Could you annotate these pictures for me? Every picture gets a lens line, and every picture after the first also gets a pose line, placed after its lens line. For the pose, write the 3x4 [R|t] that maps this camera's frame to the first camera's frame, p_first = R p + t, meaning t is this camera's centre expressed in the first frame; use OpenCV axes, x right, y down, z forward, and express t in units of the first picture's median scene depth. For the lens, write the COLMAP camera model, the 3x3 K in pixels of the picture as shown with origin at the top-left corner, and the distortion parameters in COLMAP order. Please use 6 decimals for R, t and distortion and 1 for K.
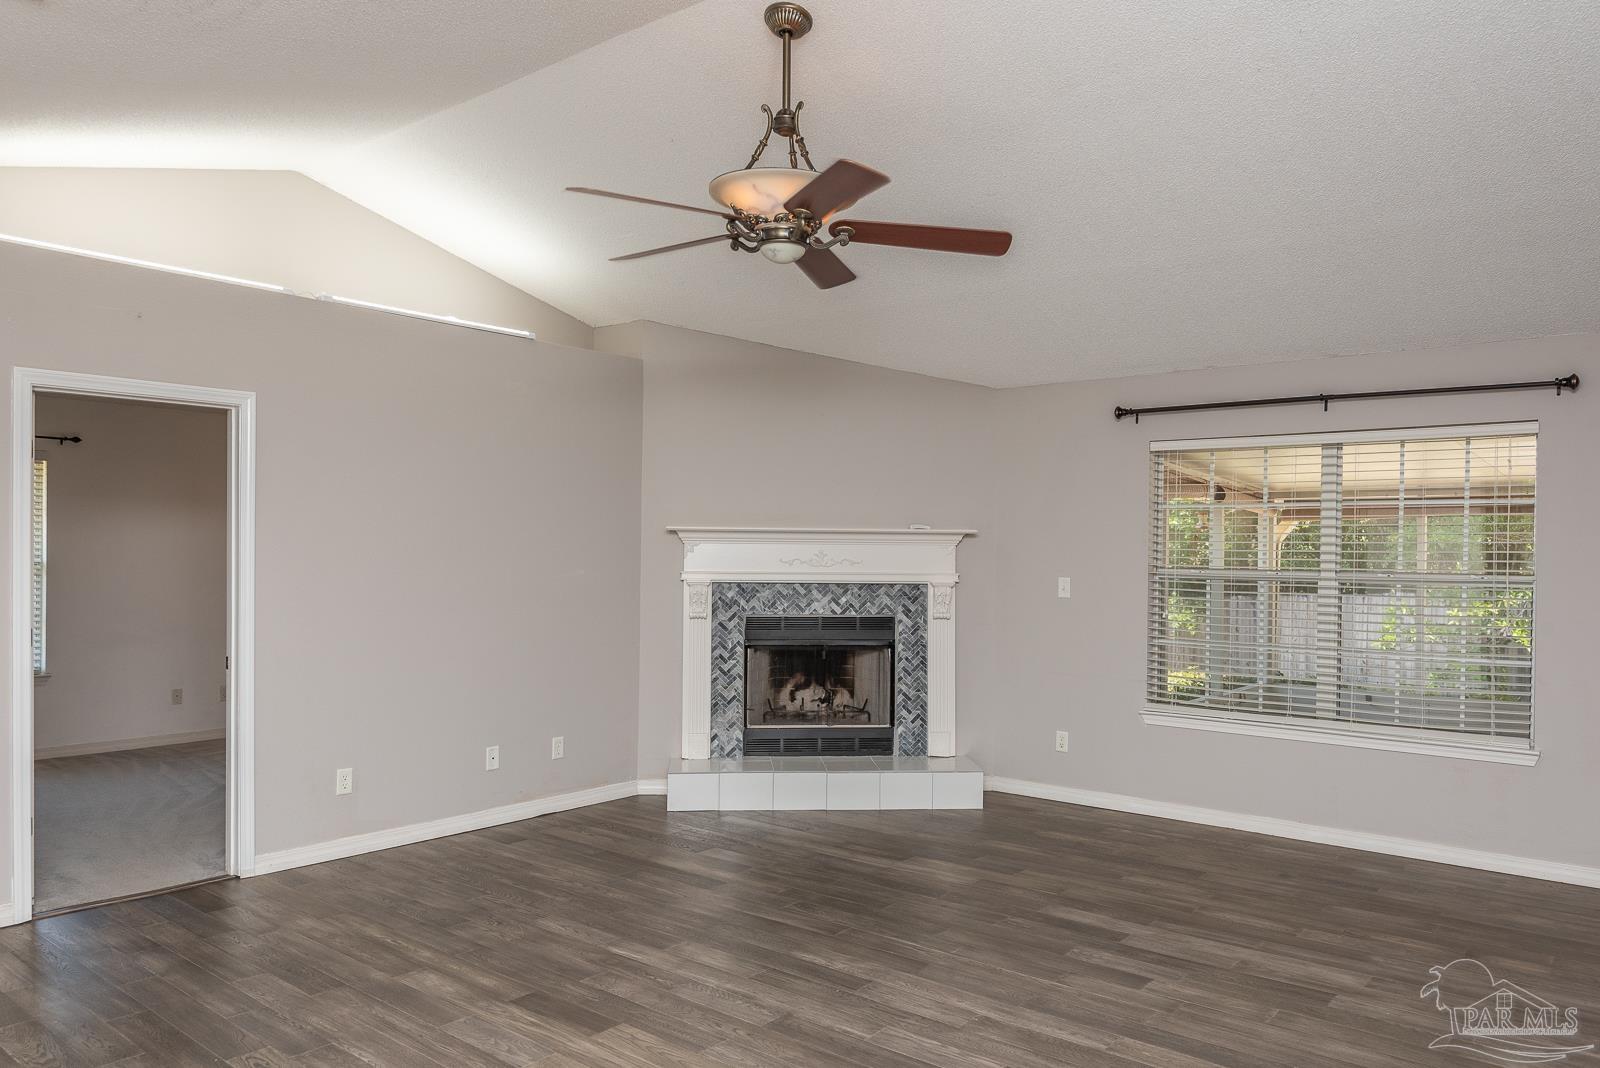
lens RADIAL K [[1105.5, 0, 831.9], [0, 1105.5, 552.7], [0, 0, 1]] dist [-0.002908, -0.001727]
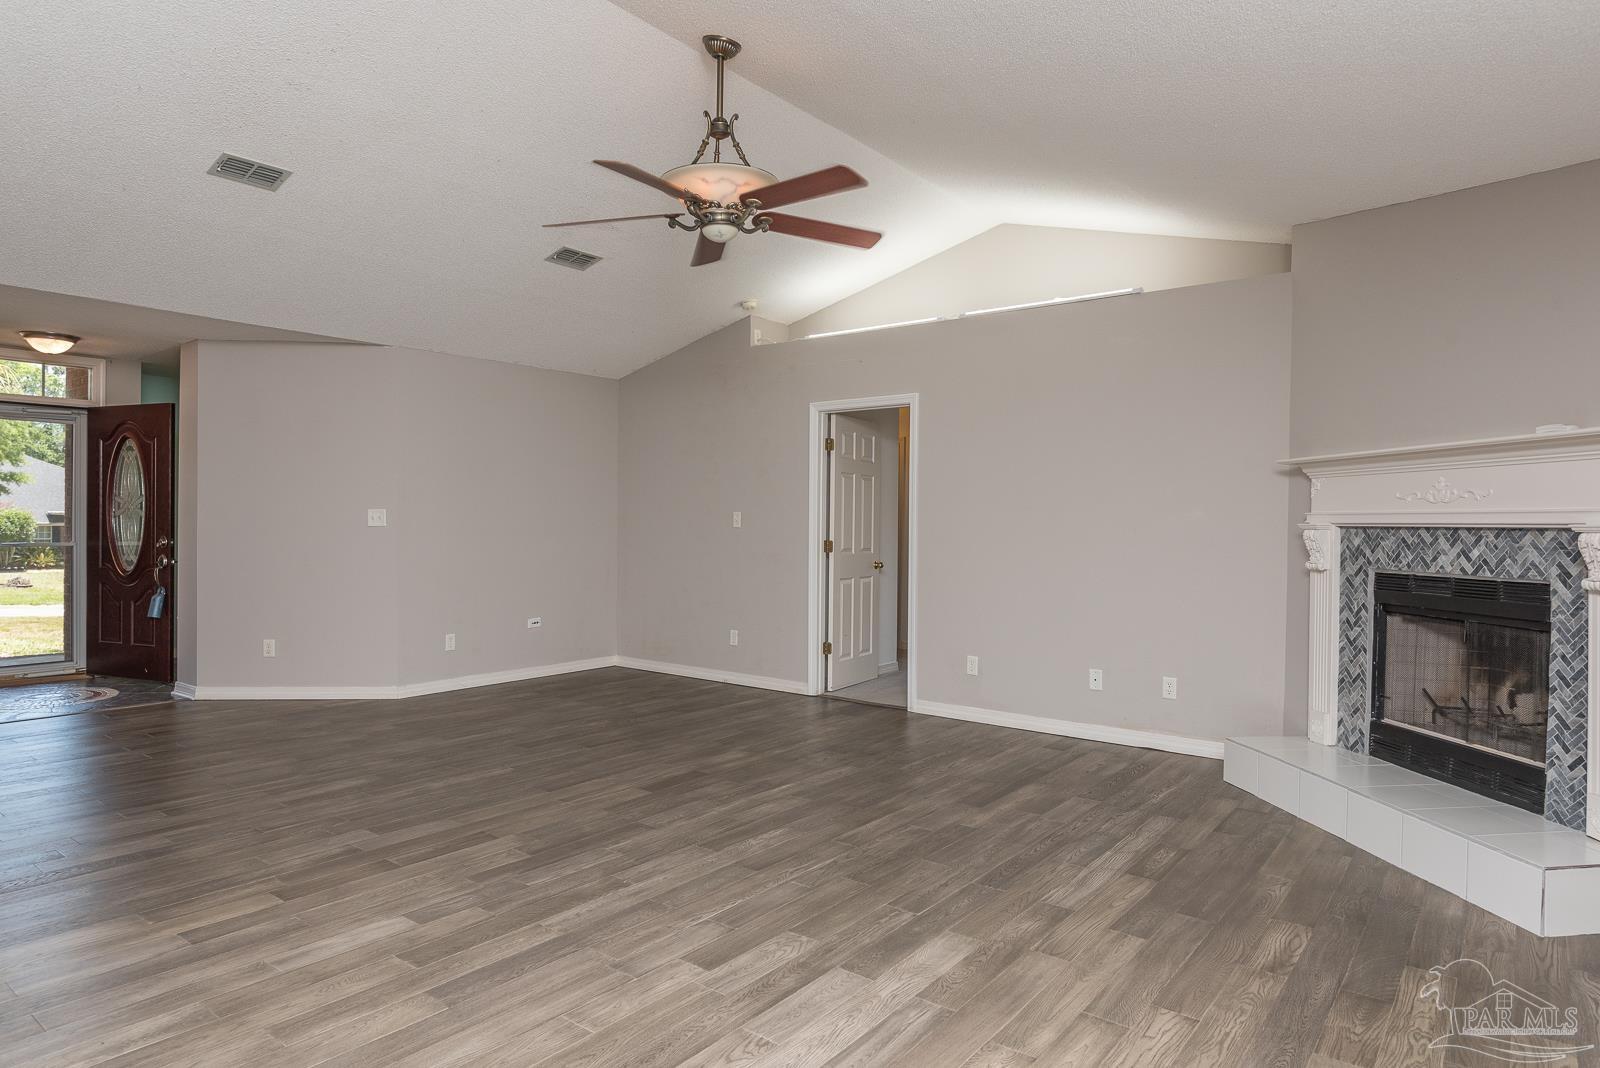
lens RADIAL K [[947.5, 0, 800.0], [0, 947.5, 534.0], [0, 0, 1]] dist [0.000265, -0.014985]
pose [[0.015374, 0.002805, -0.999878, 0.565637], [-0.007905, 0.999965, 0.002683, 0.033496], [0.999851, 0.007862, 0.015396, 0.599164]]
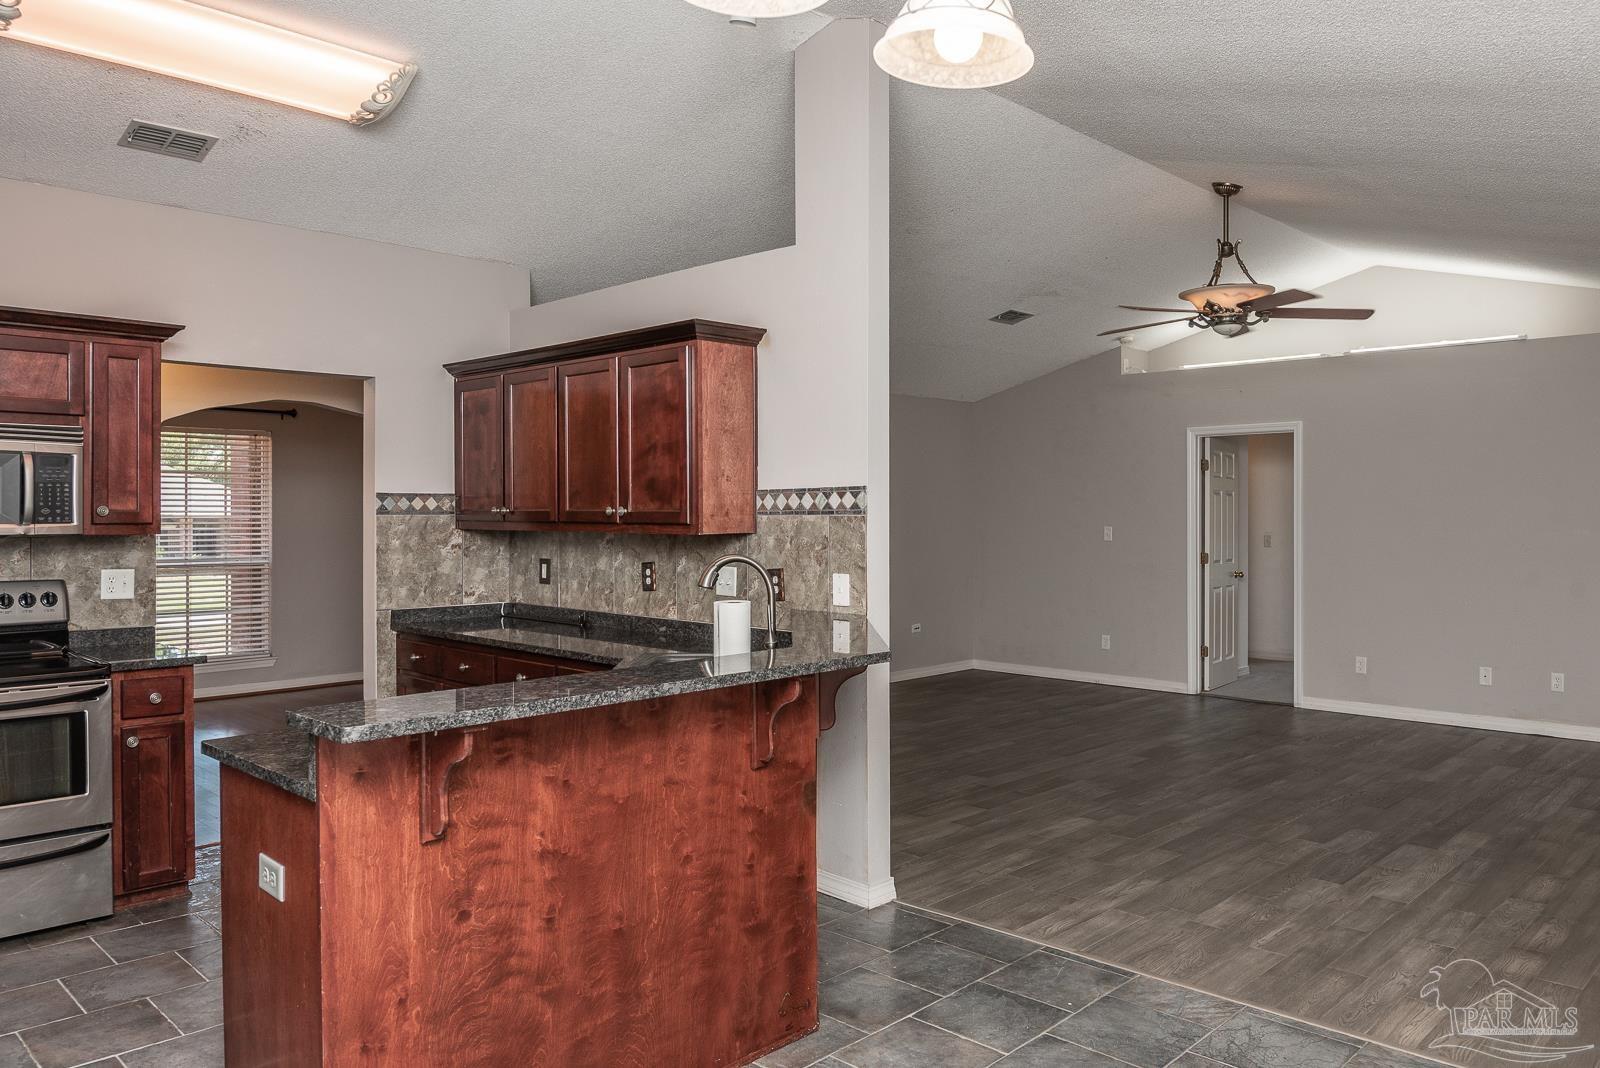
lens RADIAL K [[1156.5, 0, 802.3], [0, 1156.5, 521.6], [0, 0, 1]] dist [0.000815, -0.043348]
pose [[-0.096930, -0.002715, -0.995287, 0.954638], [0.001280, 0.999995, -0.002852, 0.008854], [0.995290, -0.001550, -0.096926, 0.300752]]
